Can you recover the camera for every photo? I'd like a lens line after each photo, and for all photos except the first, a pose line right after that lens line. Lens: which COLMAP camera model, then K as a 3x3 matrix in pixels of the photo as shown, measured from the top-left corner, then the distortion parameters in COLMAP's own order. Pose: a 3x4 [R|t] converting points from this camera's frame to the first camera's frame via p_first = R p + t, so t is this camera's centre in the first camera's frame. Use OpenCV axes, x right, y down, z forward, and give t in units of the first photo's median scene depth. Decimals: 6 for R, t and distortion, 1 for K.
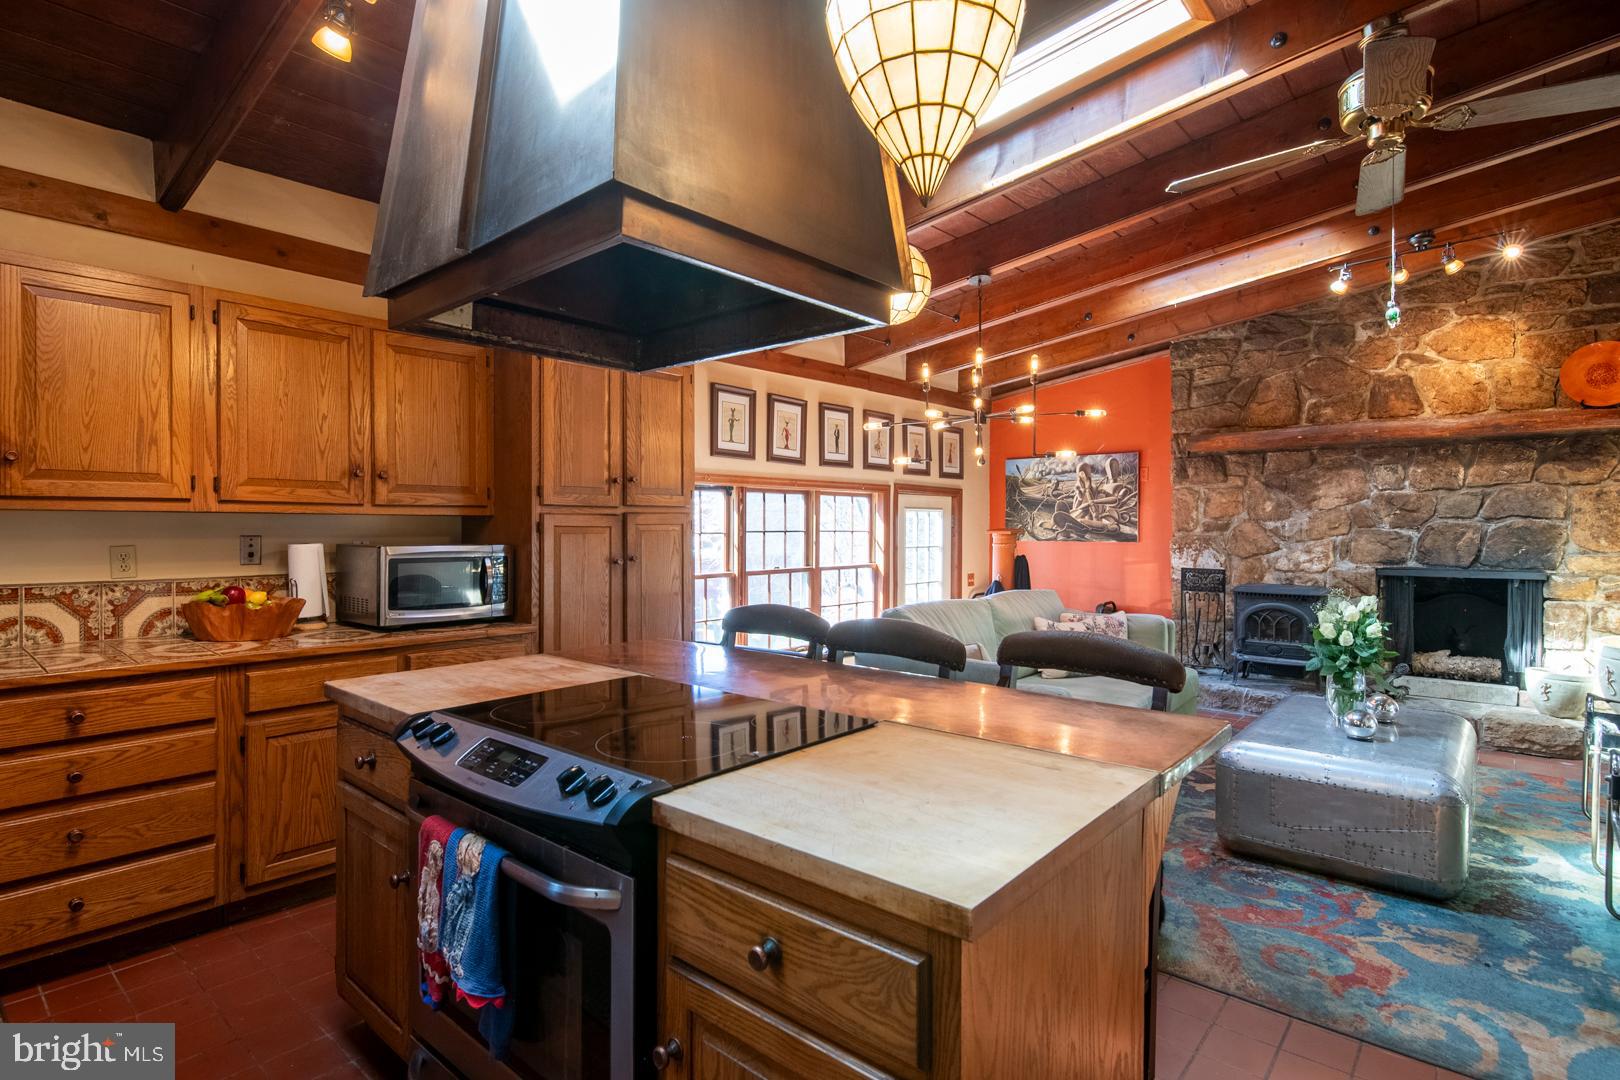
lens RADIAL K [[805.2, 0, 810.8], [0, 805.2, 531.1], [0, 0, 1]] dist [-0.000718, -0.006683]
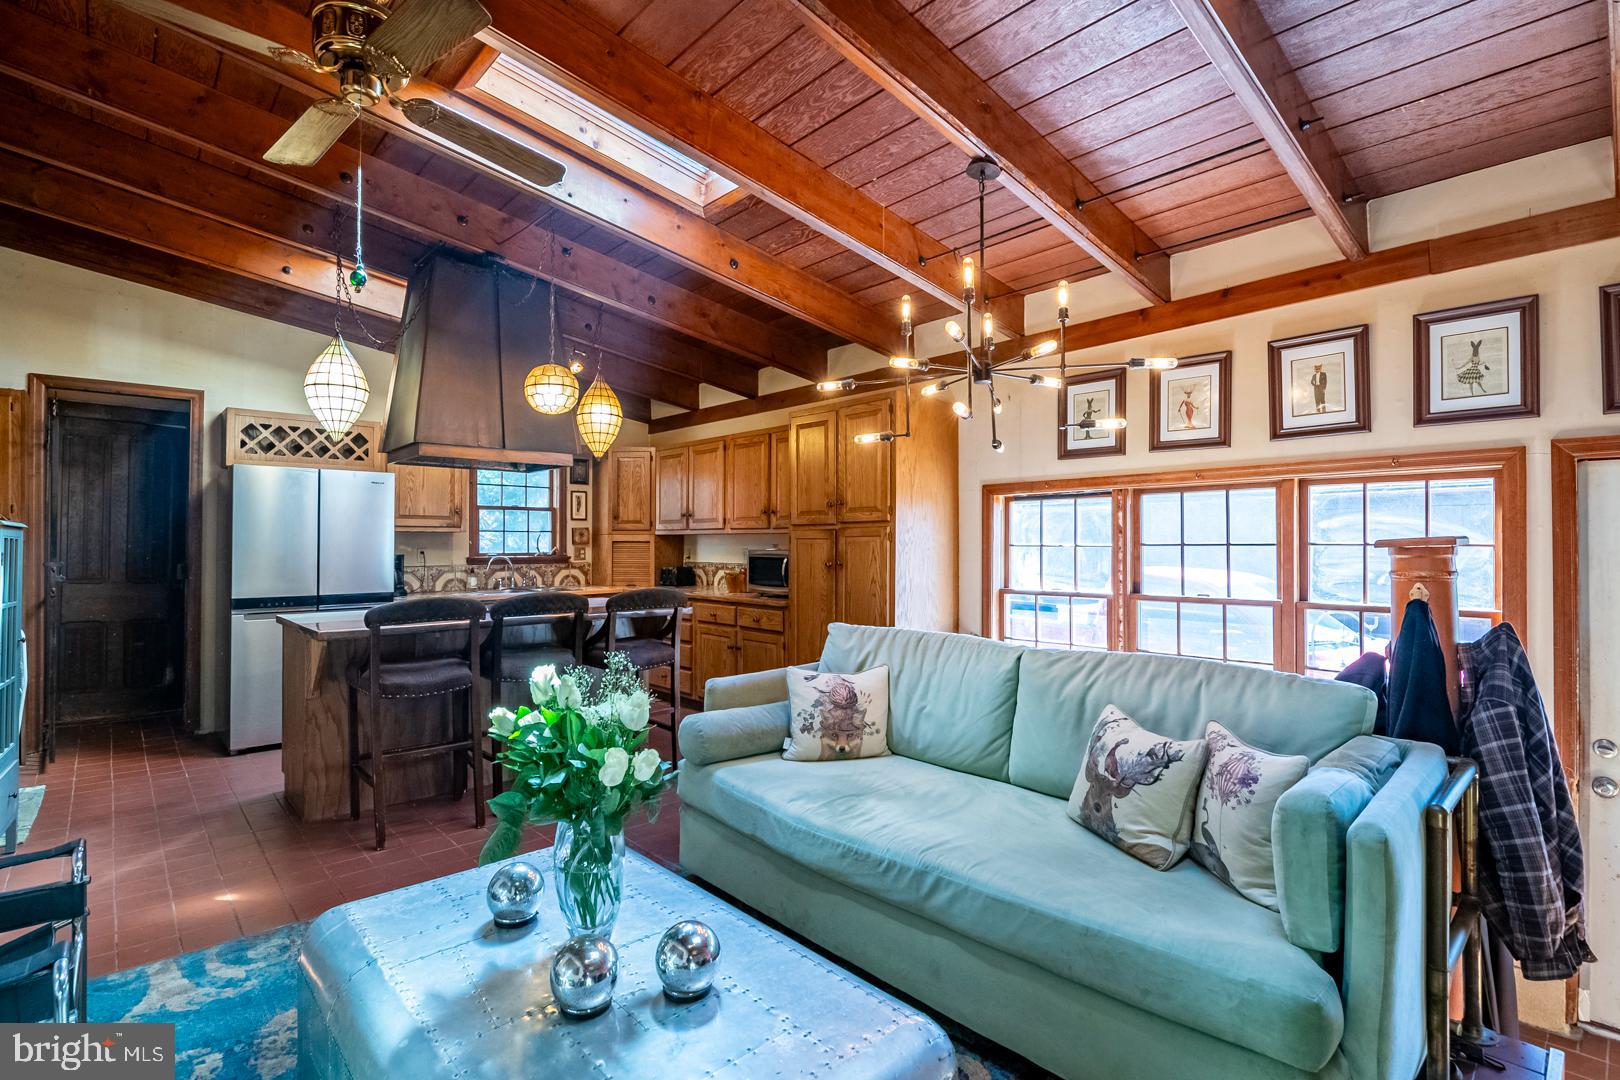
lens RADIAL K [[762.4, 0, 790.2], [0, 762.4, 537.5], [0, 0, 1]] dist [-0.001057, -0.001239]
pose [[-0.130709, -0.011090, -0.991359, 1.267236], [-0.007375, 0.999921, -0.010213, 0.007669], [0.991393, 0.005976, -0.130780, 1.353263]]
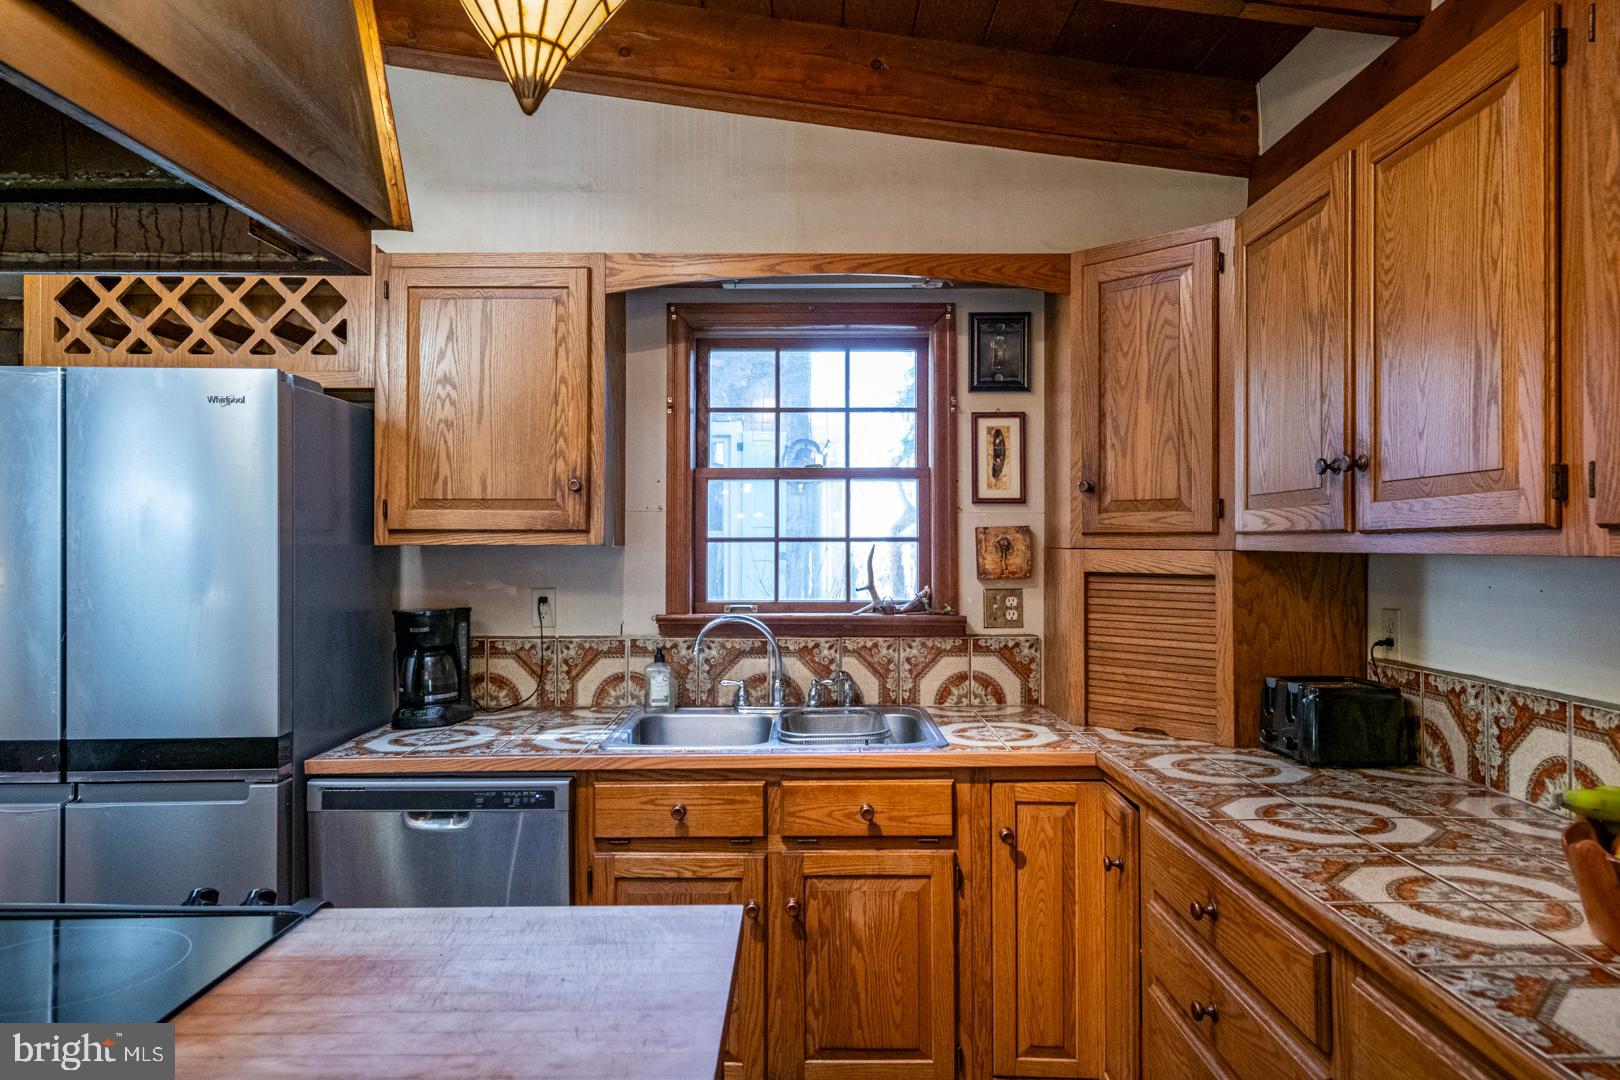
lens RADIAL K [[1042.5, 0, 780.8], [0, 1042.5, 533.0], [0, 0, 1]] dist [0.018341, -0.001747]
pose [[-0.764669, -0.010041, -0.644346, -0.152864], [-0.007195, 0.999949, -0.007044, -0.026839], [0.644384, -0.000751, -0.764702, 1.049547]]
